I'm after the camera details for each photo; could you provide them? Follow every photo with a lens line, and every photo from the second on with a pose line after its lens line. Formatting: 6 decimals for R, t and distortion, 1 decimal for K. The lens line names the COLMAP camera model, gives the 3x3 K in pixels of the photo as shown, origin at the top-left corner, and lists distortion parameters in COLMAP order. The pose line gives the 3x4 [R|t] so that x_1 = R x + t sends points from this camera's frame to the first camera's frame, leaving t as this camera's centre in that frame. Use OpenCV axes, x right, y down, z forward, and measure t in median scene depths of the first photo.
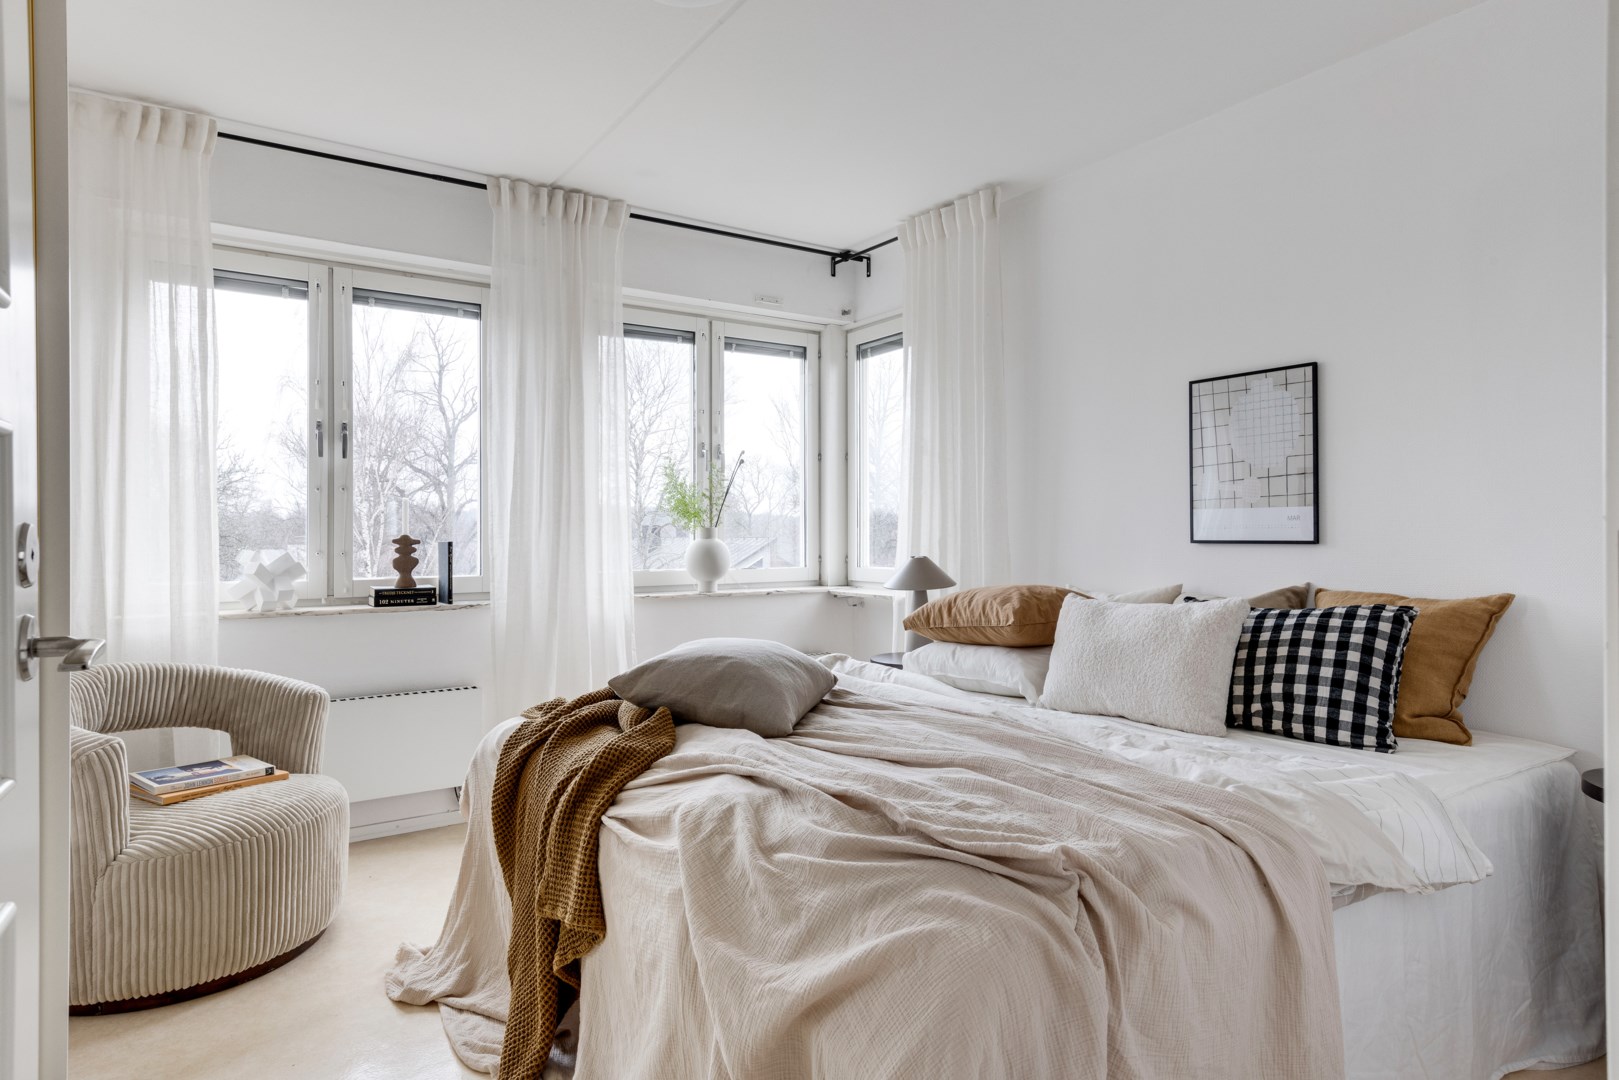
lens RADIAL K [[903.9, 0, 812.3], [0, 903.9, 529.2], [0, 0, 1]] dist [0.008064, 0.000781]
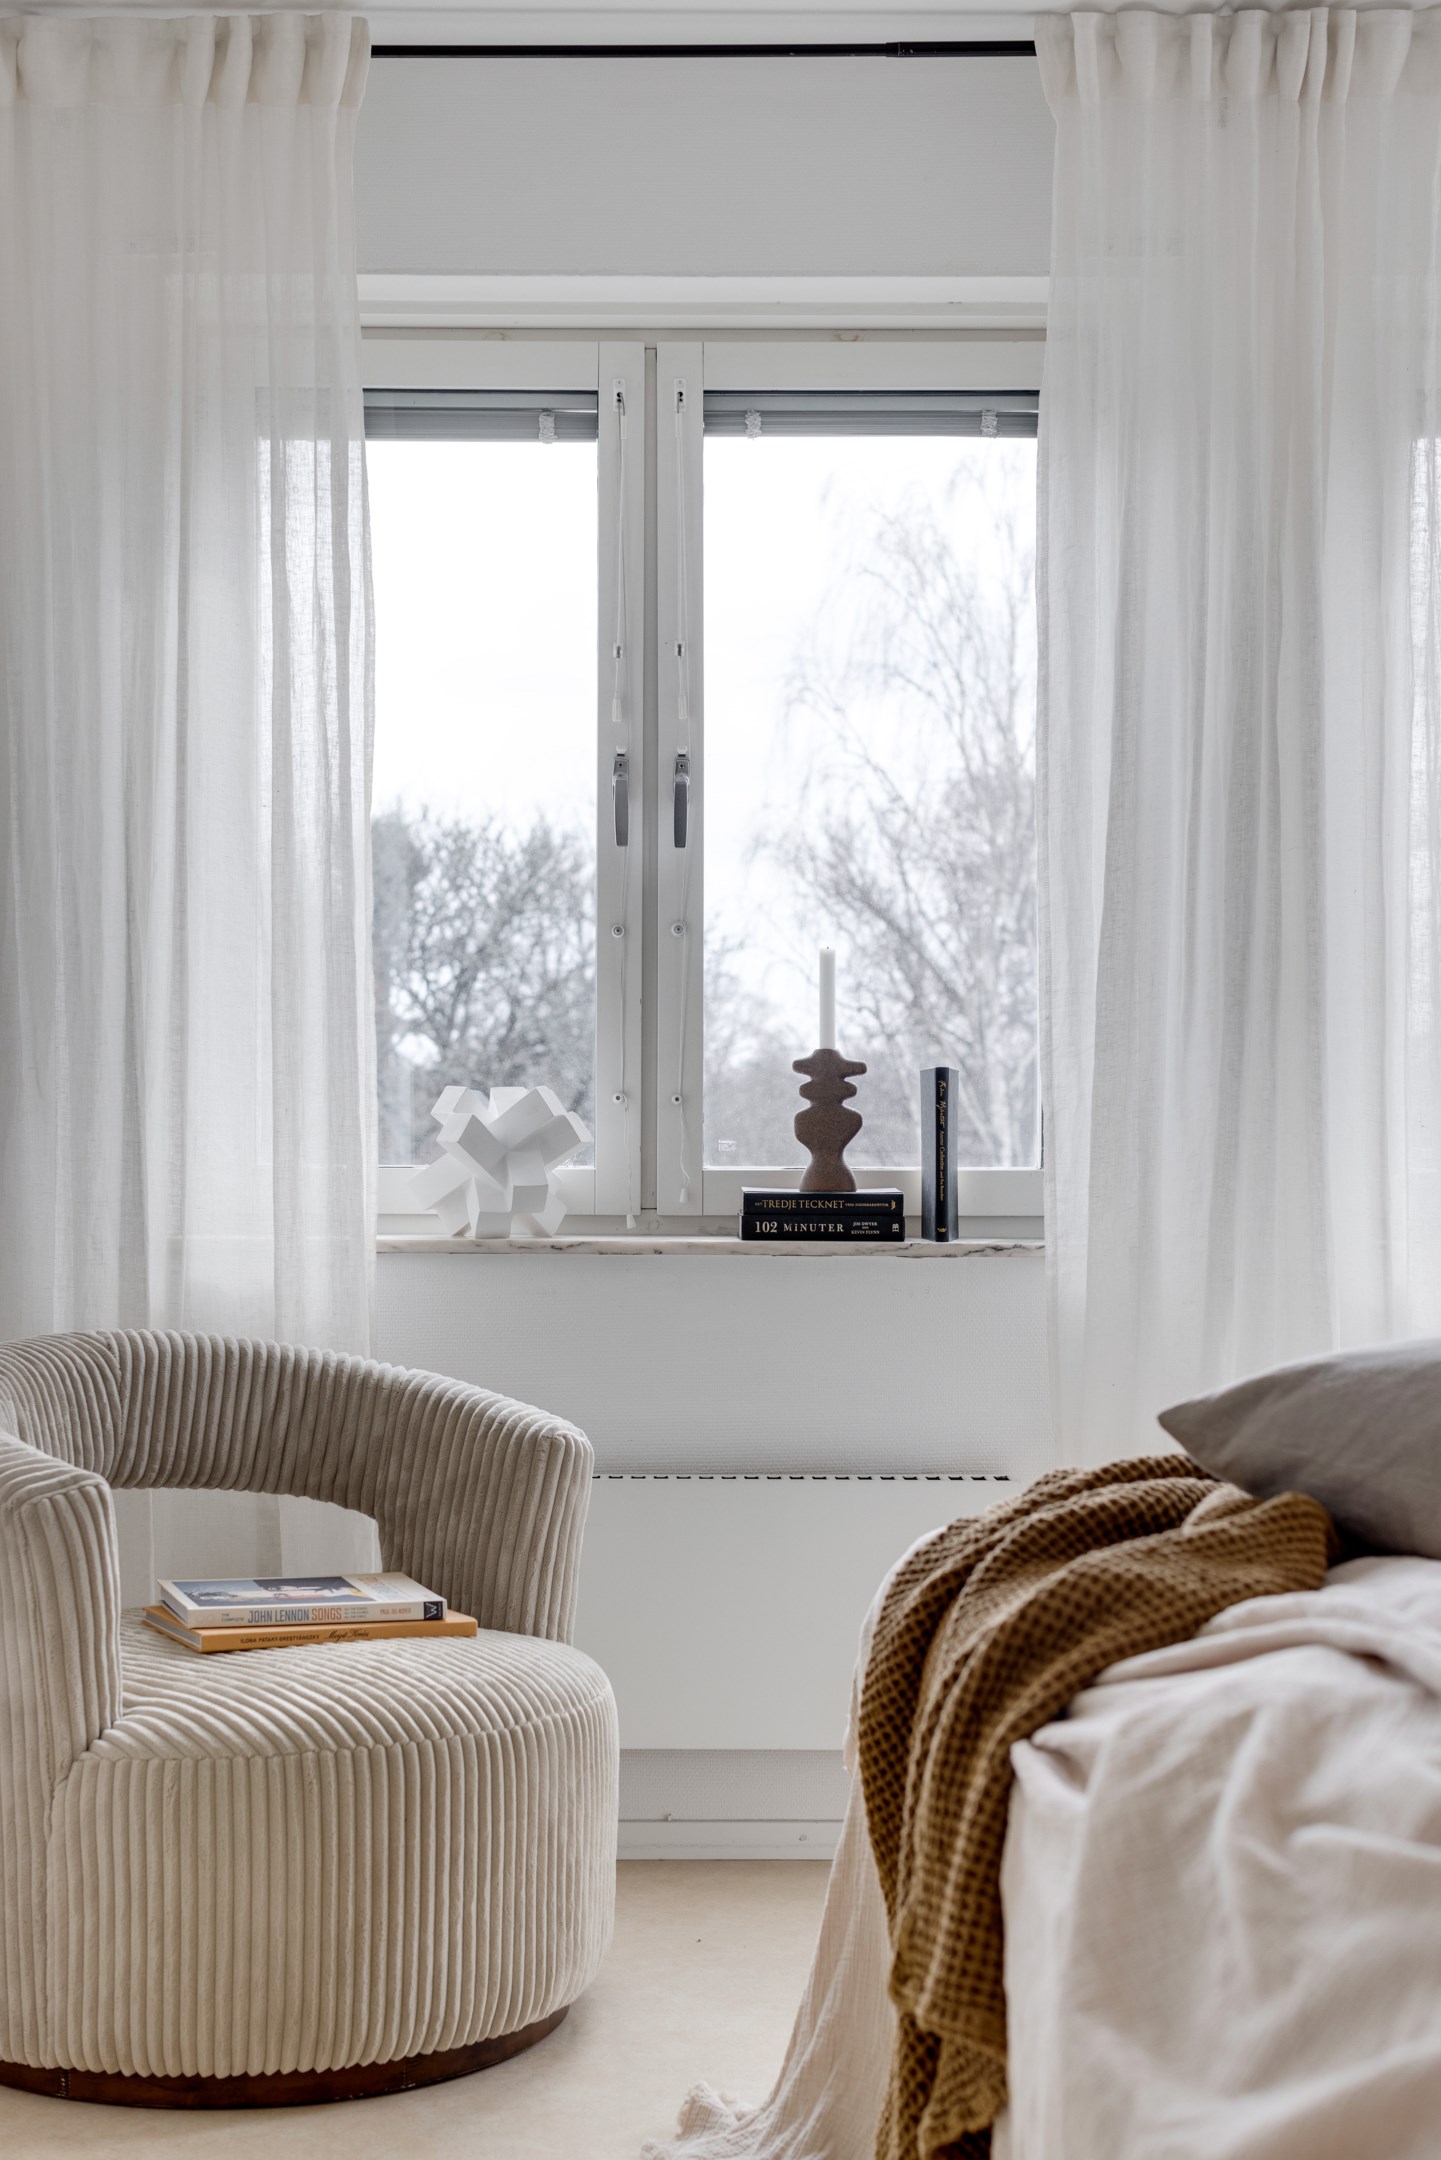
lens RADIAL K [[3108.5, 0, 875.0], [0, 3108.5, 1132.4], [0, 0, 1]] dist [0.086175, 0.000000]
pose [[0.849294, -0.008436, -0.527853, 0.274660], [0.006674, 0.999964, -0.005243, 0.055425], [0.527878, 0.000930, 0.849319, -0.070687]]
